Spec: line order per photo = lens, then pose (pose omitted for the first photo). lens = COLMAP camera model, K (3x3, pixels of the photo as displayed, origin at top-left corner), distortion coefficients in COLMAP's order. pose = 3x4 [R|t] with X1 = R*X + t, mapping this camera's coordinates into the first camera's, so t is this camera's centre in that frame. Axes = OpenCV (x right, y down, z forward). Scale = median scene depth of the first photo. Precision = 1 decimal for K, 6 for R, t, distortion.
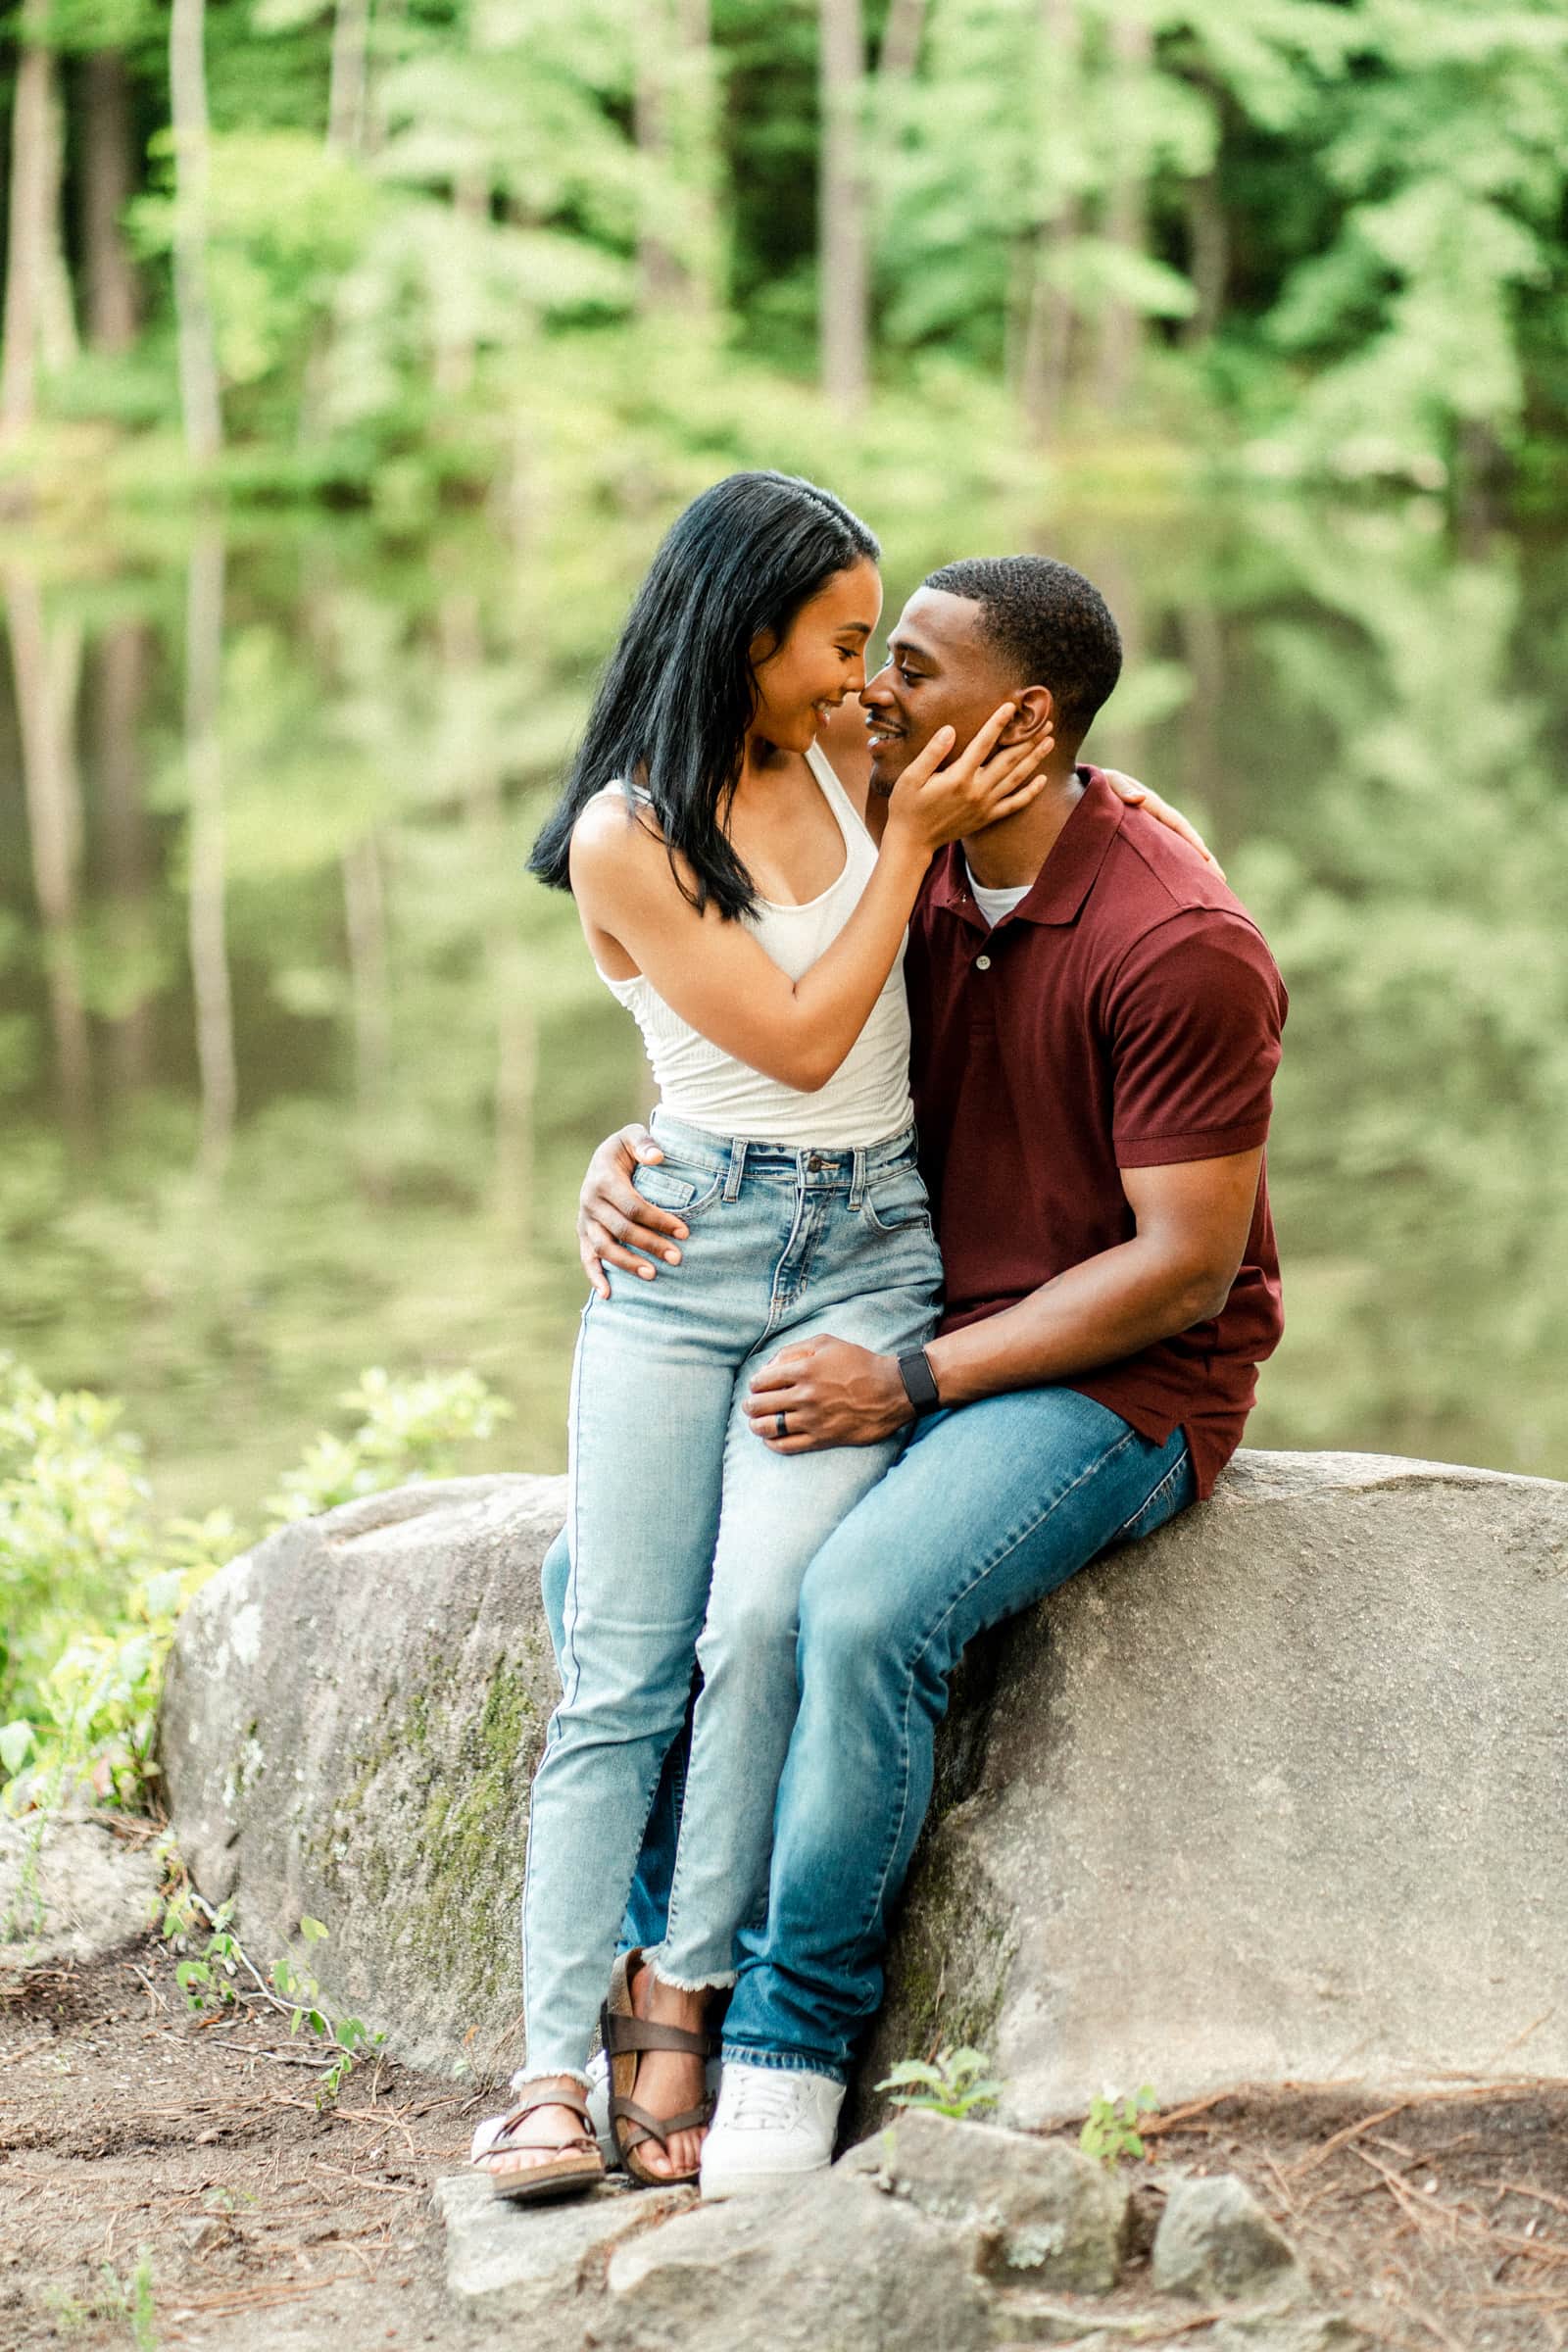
lens RADIAL K [[5469.8, 0, 784.0], [0, 5469.8, 1176.0], [0, 0, 1]] dist [0.239220, -4.335322]
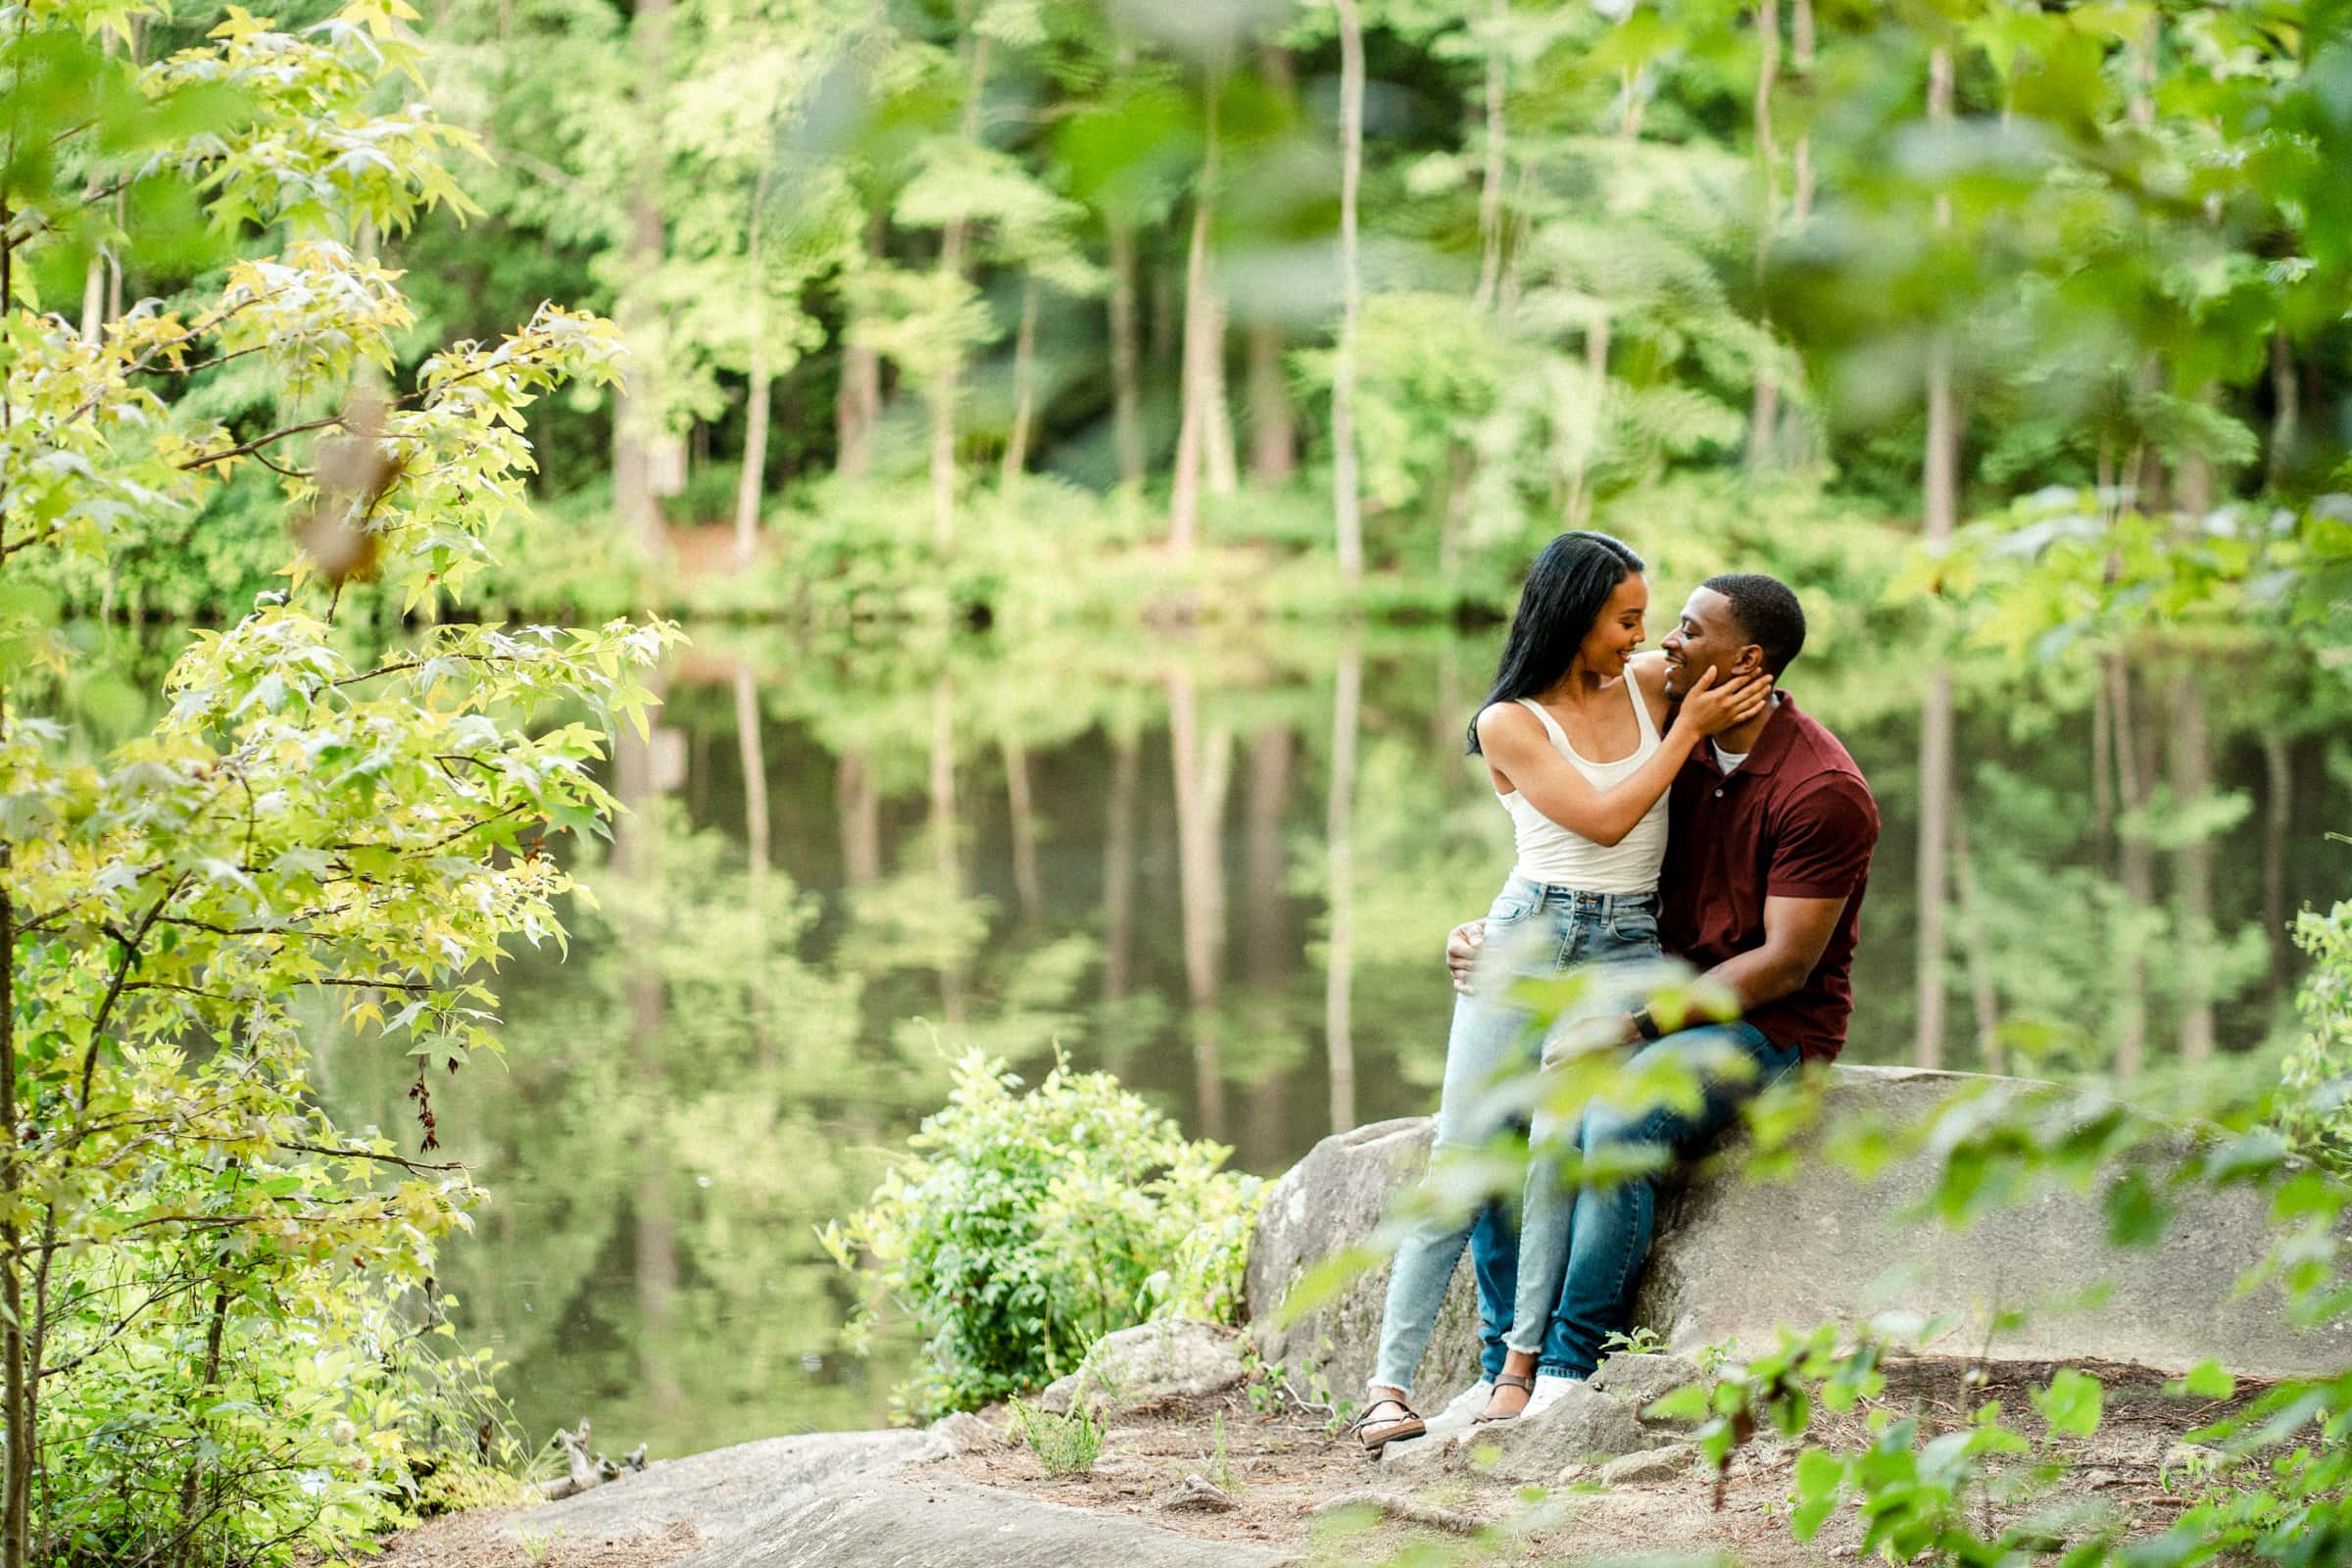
lens RADIAL K [[5469.8, 0, 1176.0], [0, 5469.8, 784.0], [0, 0, 1]] dist [0.239220, -4.335322]
pose [[0.990264, 0.023378, -0.137227, 0.091076], [-0.036410, 0.994977, -0.093244, 0.108112], [0.134358, 0.097332, 0.986141, -0.665520]]
